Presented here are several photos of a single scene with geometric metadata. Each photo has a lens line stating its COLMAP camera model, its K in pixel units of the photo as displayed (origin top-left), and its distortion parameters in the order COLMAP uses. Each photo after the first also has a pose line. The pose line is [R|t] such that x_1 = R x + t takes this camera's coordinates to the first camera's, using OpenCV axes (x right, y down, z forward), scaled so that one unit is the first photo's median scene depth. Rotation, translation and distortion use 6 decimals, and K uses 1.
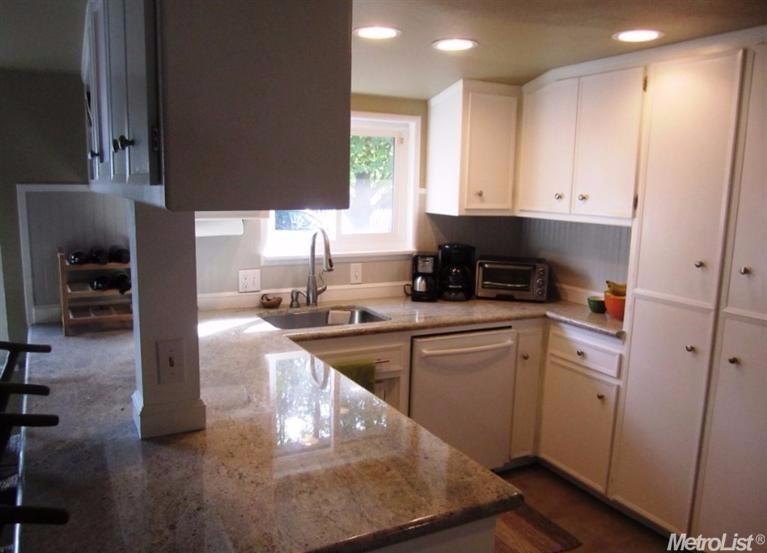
lens RADIAL K [[642.7, 0, 382.9], [0, 642.7, 290.3], [0, 0, 1]] dist [-0.036960, 0.006530]
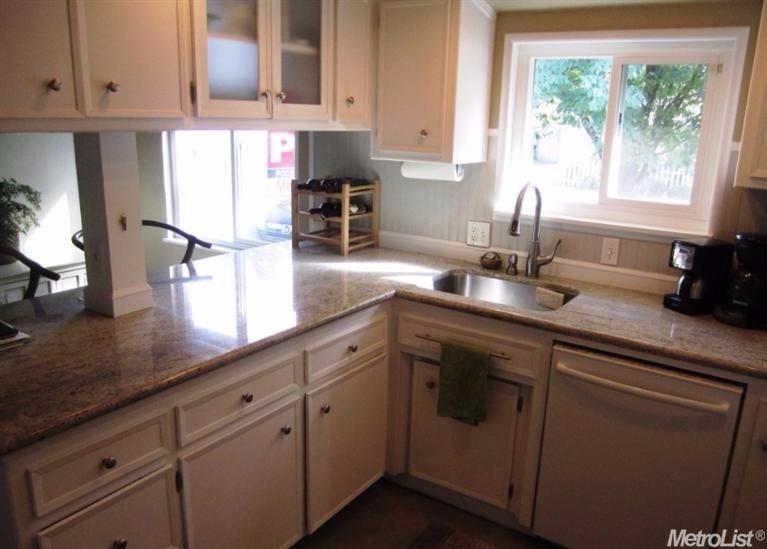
lens RADIAL K [[644.0, 0, 383.5], [0, 644.0, 274.5], [0, 0, 1]] dist [0.000619, 0.003982]
pose [[0.477455, 0.212742, -0.852513, 0.523231], [-0.175921, 0.973746, 0.144469, -0.067880], [0.860865, 0.080998, 0.502345, 0.425939]]
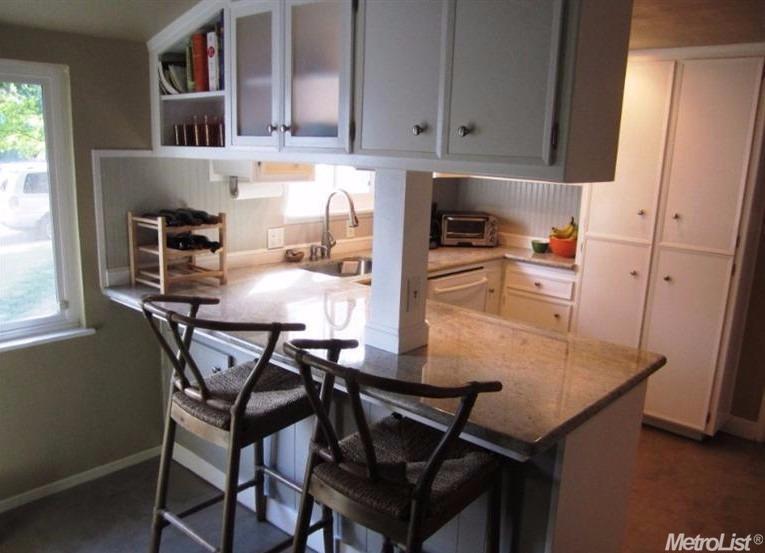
lens RADIAL K [[656.5, 0, 382.5], [0, 656.5, 276.5], [0, 0, 1]] dist [-0.004357, -0.004967]
pose [[0.934029, -0.058701, 0.352340, -0.439457], [0.043035, 0.997712, 0.052140, -0.000062], [-0.354594, -0.033538, 0.934419, -0.124727]]
